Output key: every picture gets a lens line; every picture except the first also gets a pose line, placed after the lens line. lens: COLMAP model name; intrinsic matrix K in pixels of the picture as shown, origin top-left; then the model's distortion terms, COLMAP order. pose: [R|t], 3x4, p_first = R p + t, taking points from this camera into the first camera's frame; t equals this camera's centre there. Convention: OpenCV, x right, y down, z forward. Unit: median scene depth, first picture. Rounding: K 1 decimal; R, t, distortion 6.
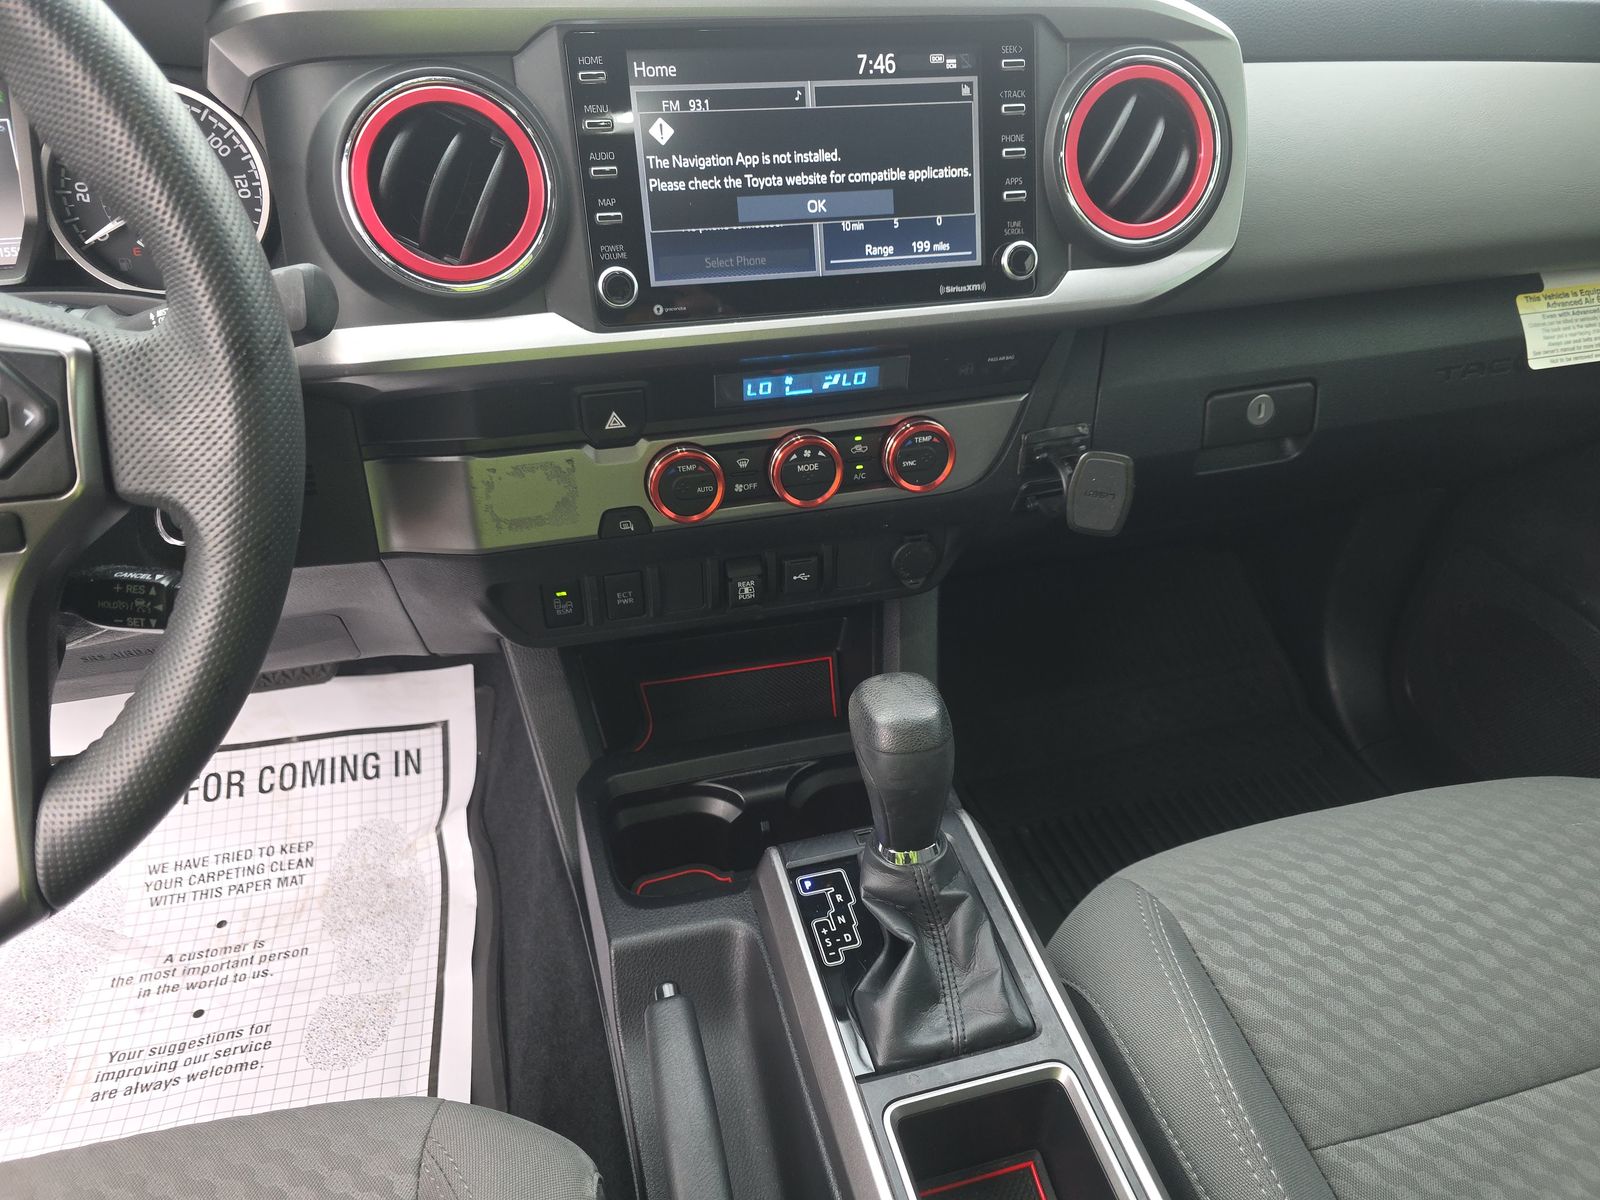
lens RADIAL K [[1072.7, 0, 801.1], [0, 1072.7, 608.5], [0, 0, 1]] dist [-0.000580, -0.019505]
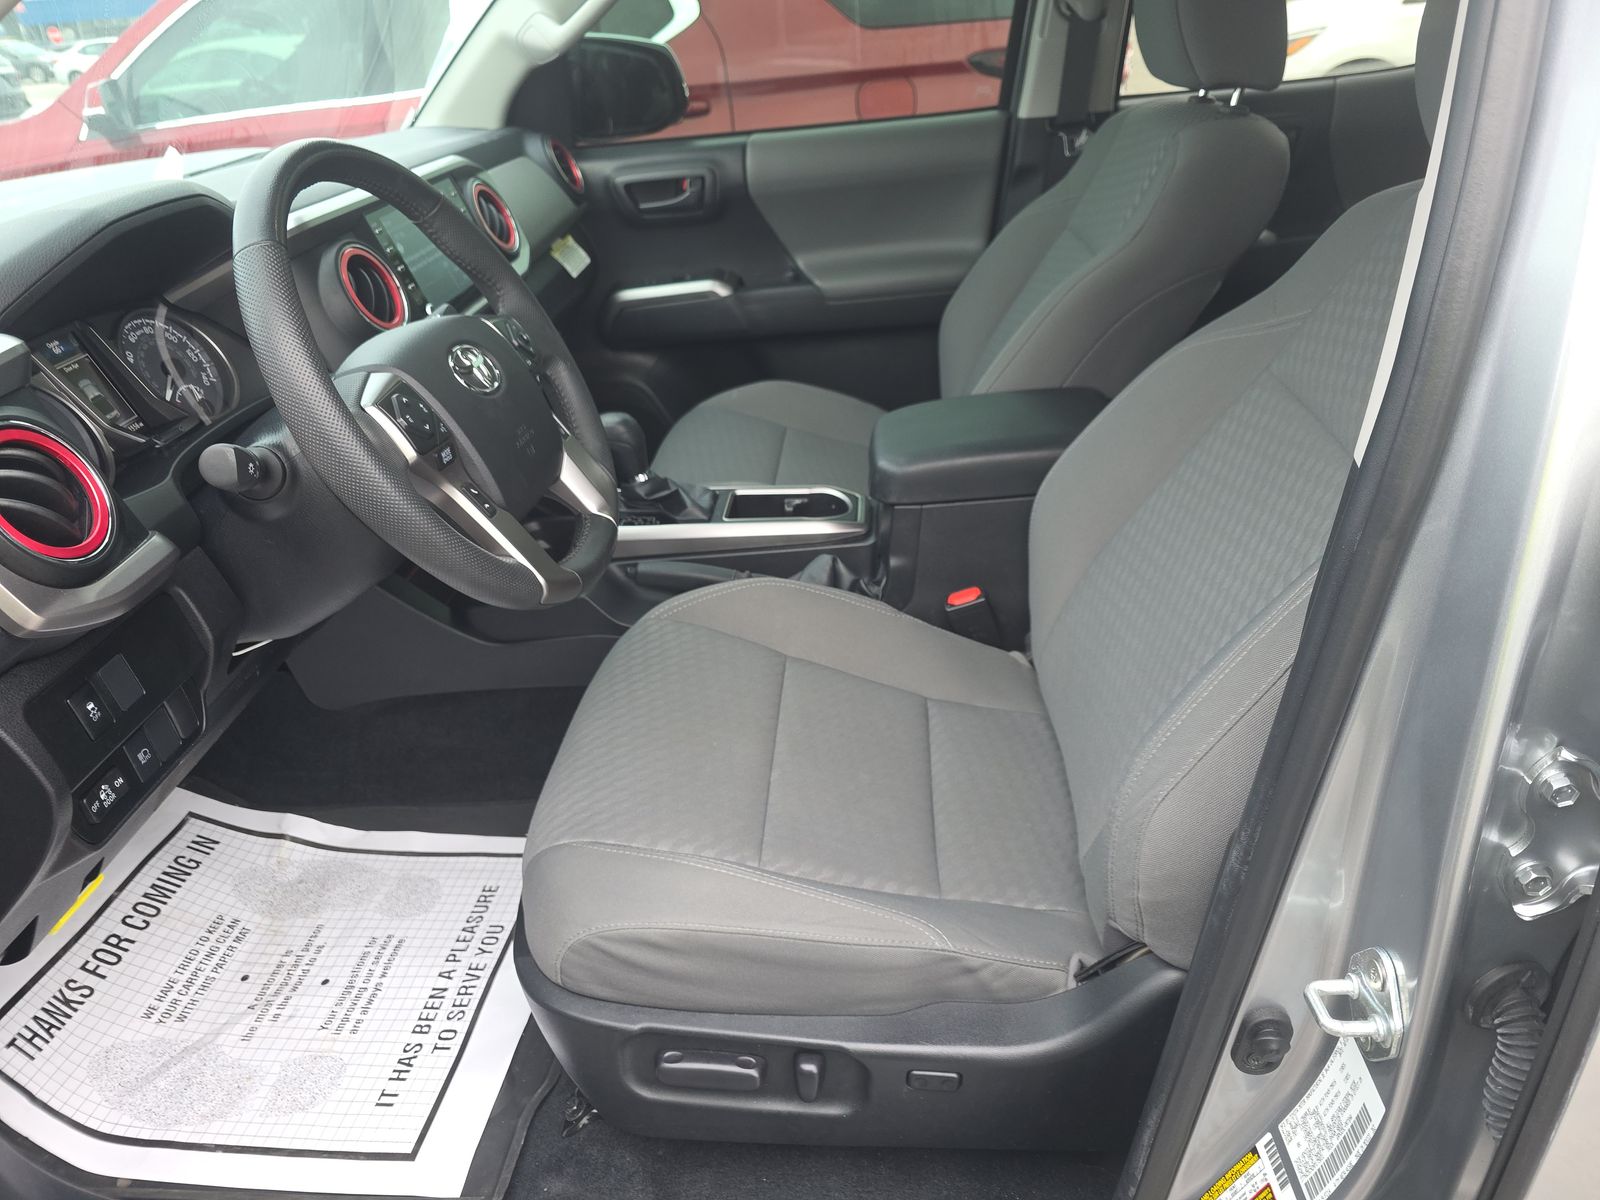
lens RADIAL K [[1072.7, 0, 800.0], [0, 1072.7, 599.2], [0, 0, 1]] dist [-0.000580, -0.019505]
pose [[0.349897, -0.509478, 0.786133, -1.684377], [0.586311, 0.773596, 0.240394, 0.060373], [-0.730624, 0.376805, 0.569391, -0.515404]]
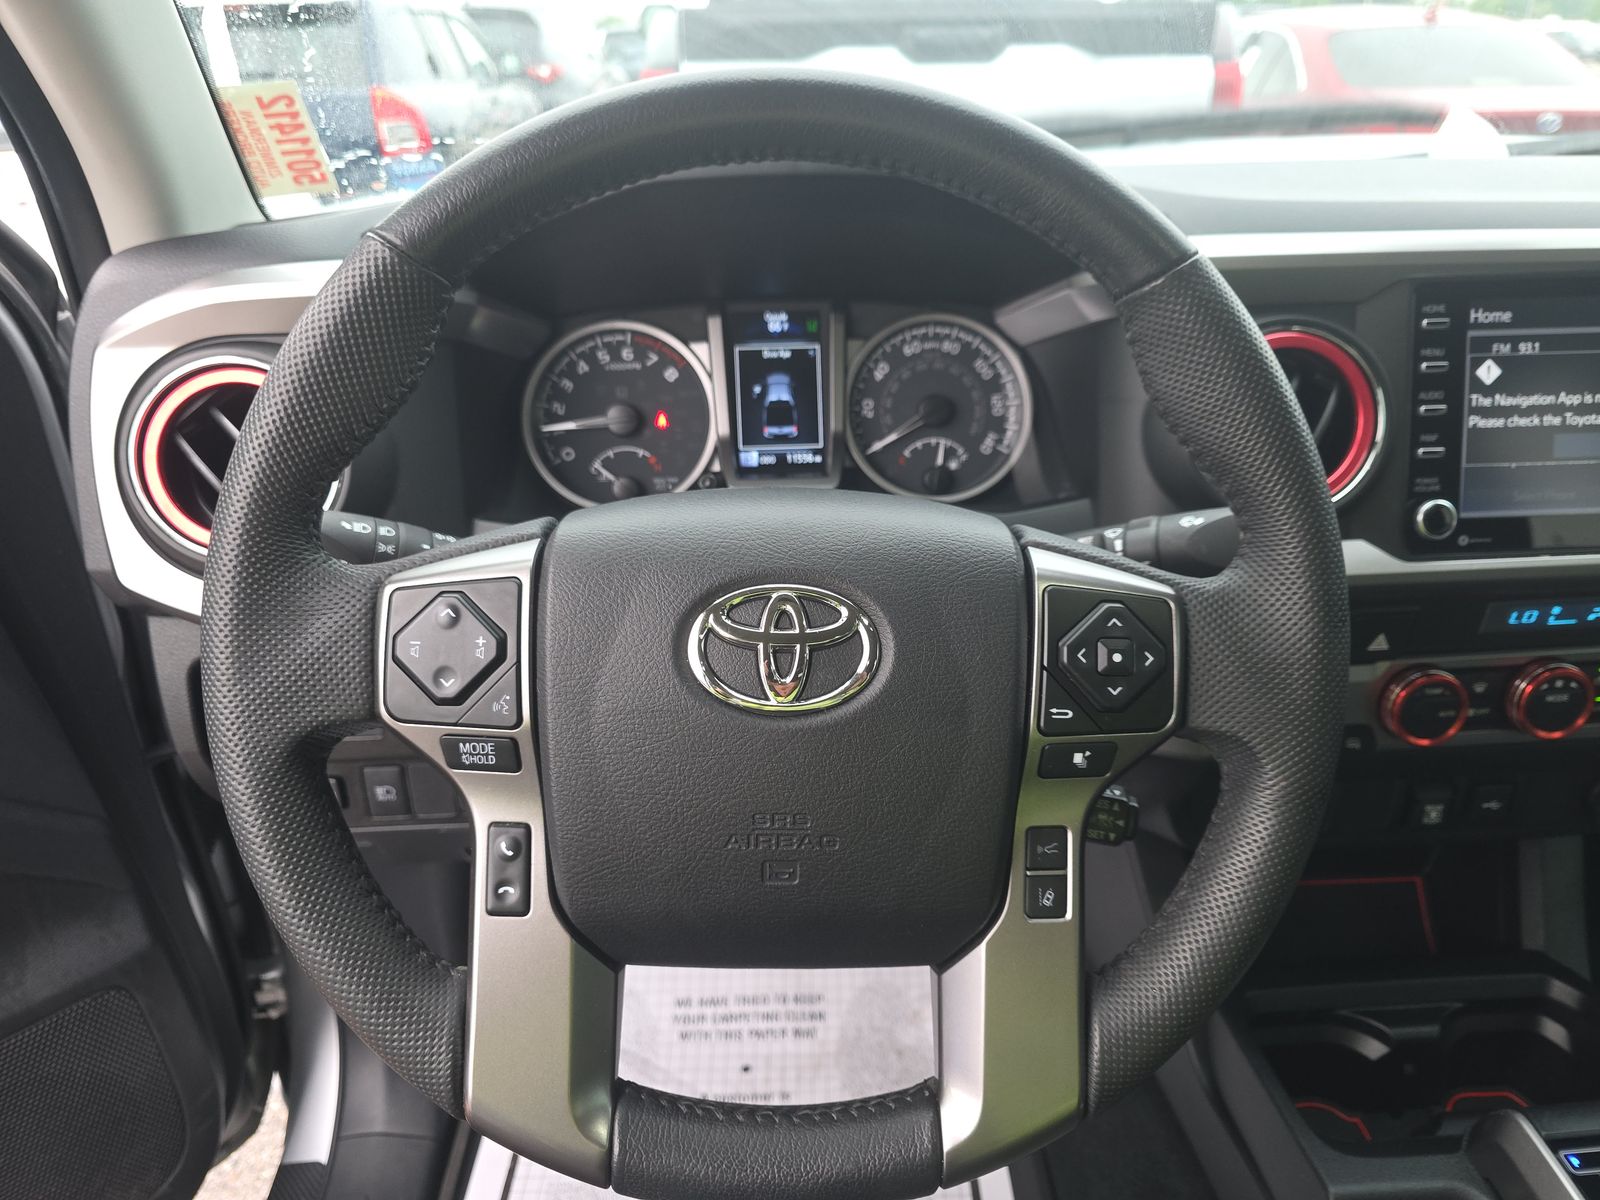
lens RADIAL K [[1072.7, 0, 792.8], [0, 1072.7, 594.0], [0, 0, 1]] dist [-0.000580, -0.019505]
pose [[0.969970, 0.058887, -0.235988, -0.448456], [-0.092420, 0.986710, -0.133650, -0.034628], [0.224981, 0.151447, 0.962521, -0.081483]]
